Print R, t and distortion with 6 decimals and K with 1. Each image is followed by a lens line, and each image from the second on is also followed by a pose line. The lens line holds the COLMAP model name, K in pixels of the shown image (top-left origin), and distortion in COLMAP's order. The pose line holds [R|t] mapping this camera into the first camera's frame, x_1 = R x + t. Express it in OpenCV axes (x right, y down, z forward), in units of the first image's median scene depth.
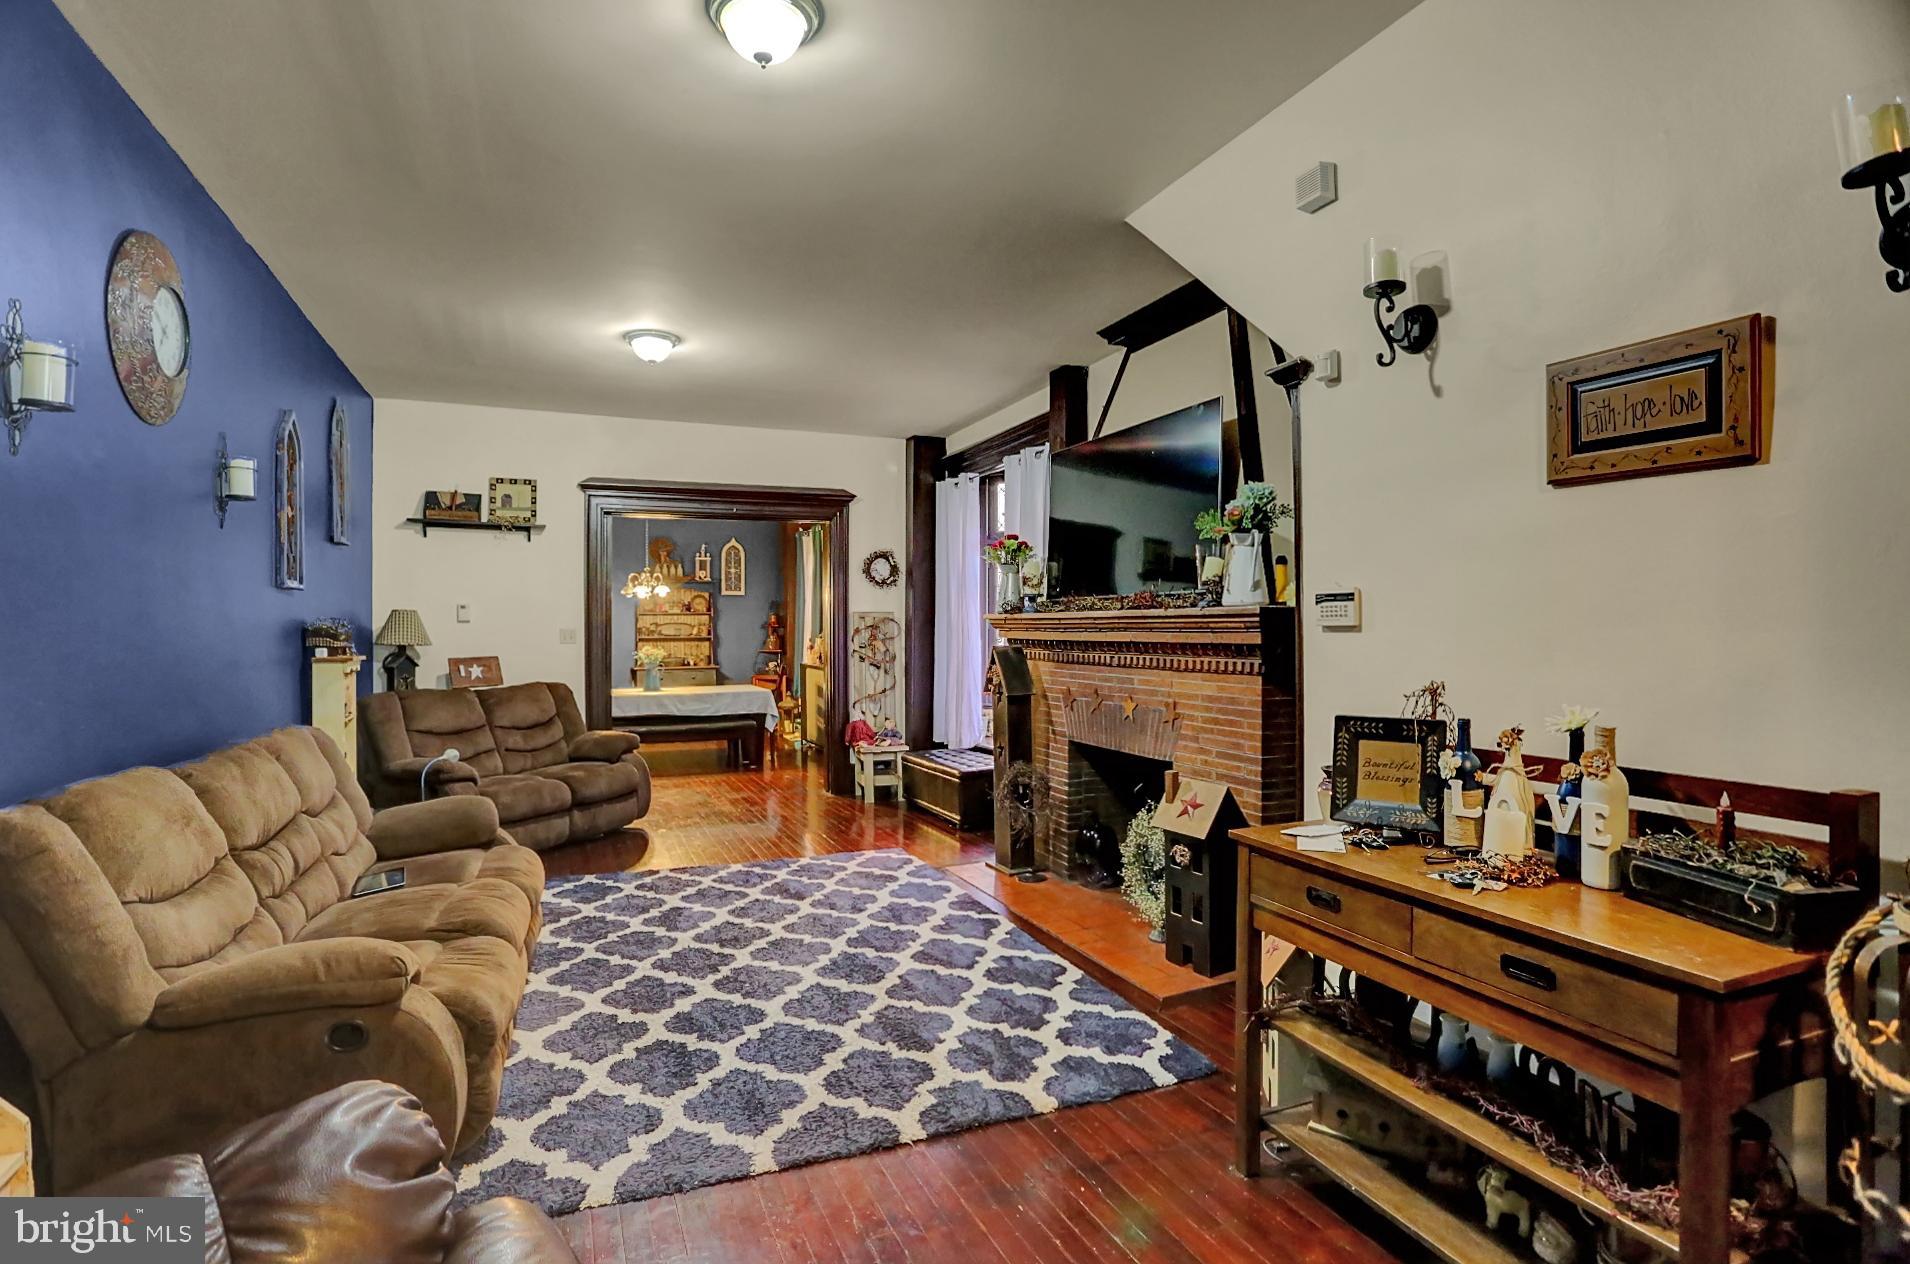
lens RADIAL K [[948.4, 0, 985.5], [0, 948.4, 634.1], [0, 0, 1]] dist [-0.060828, 0.027048]
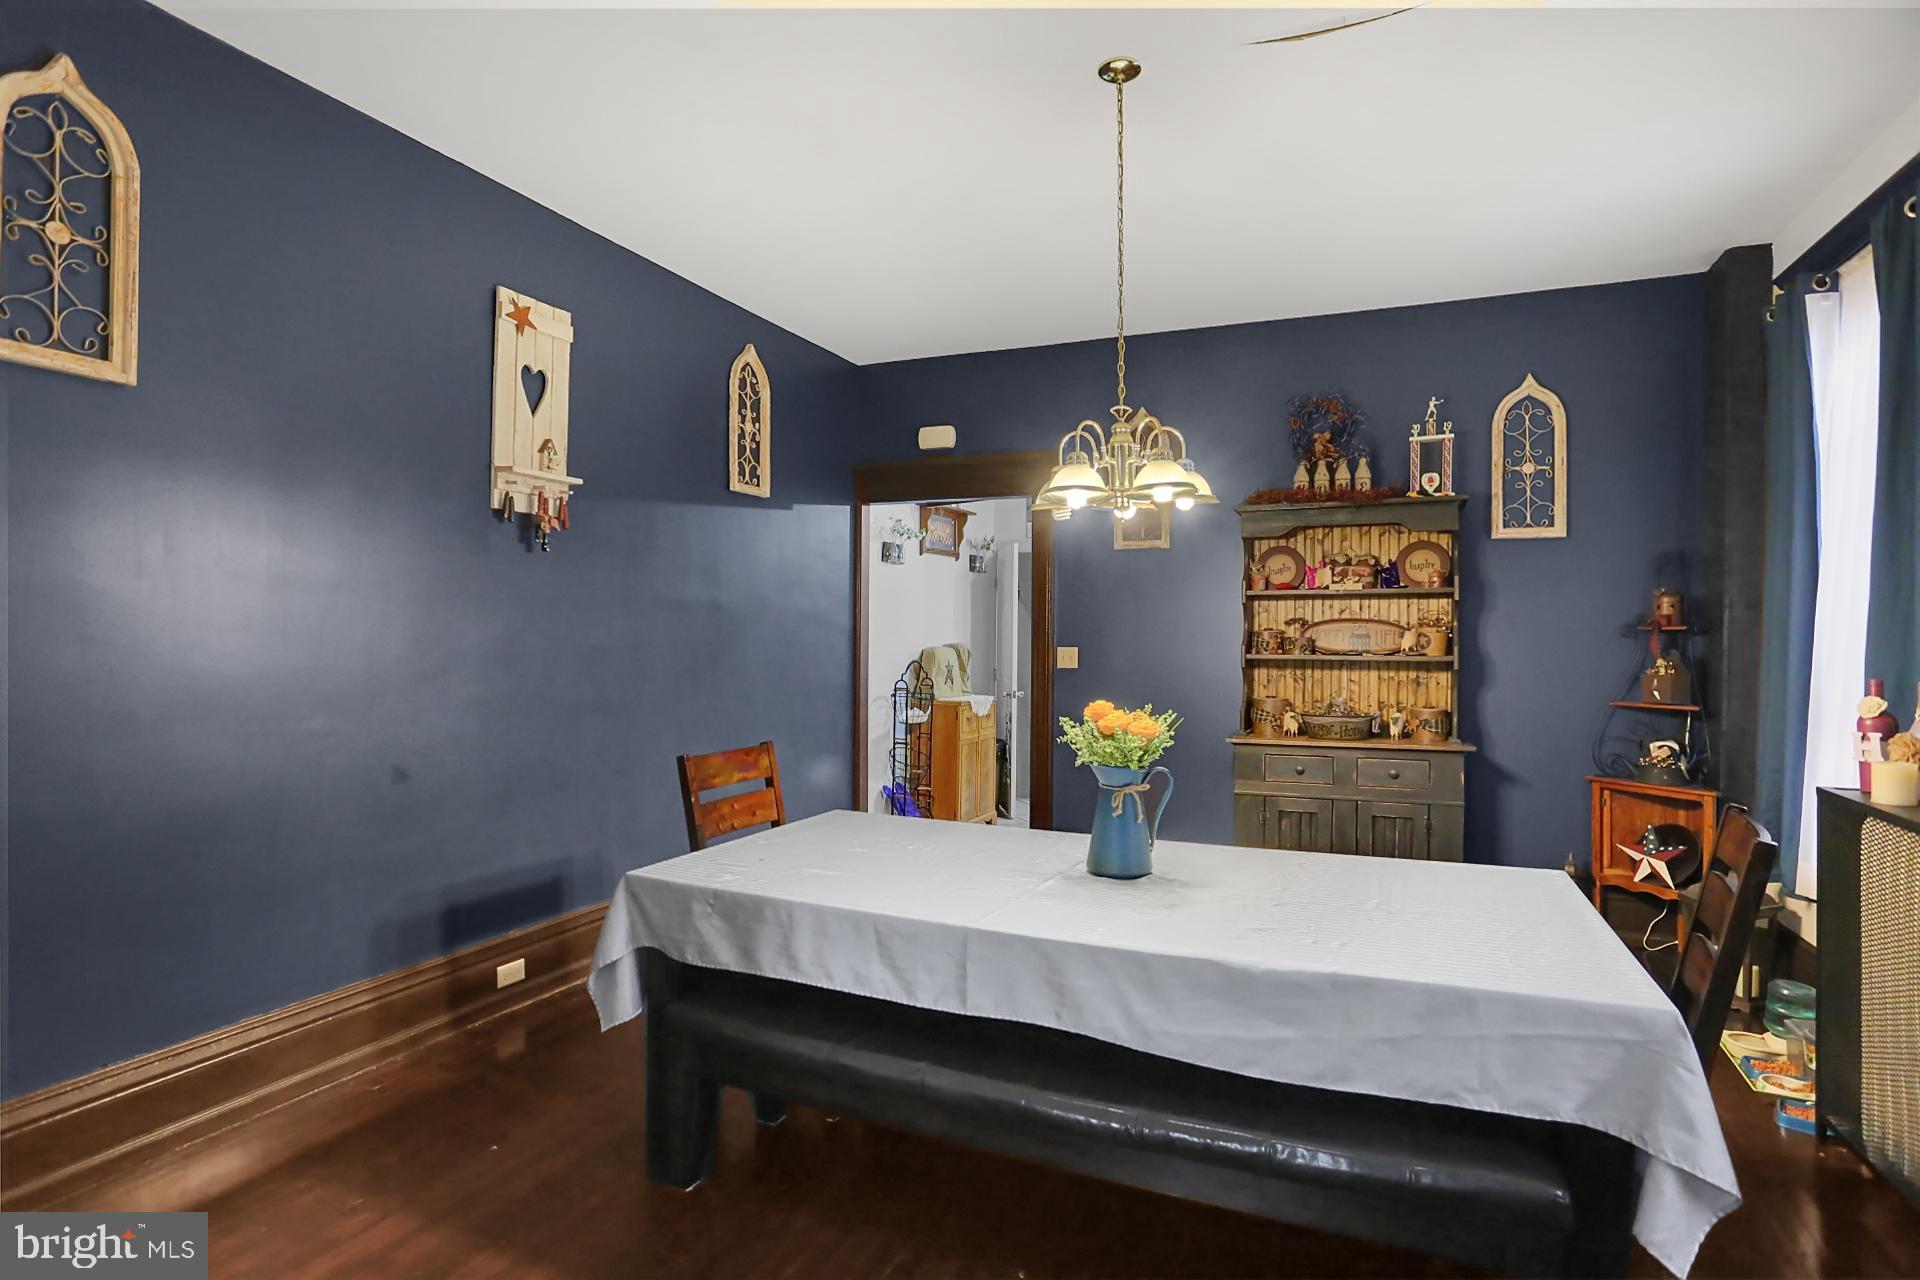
lens RADIAL K [[981.7, 0, 947.1], [0, 981.7, 625.0], [0, 0, 1]] dist [-0.032925, 0.006763]
pose [[0.662542, 0.003419, -0.749017, -0.144507], [-0.013106, 0.999889, -0.007029, -0.004660], [0.748910, 0.014474, 0.662514, 0.615889]]
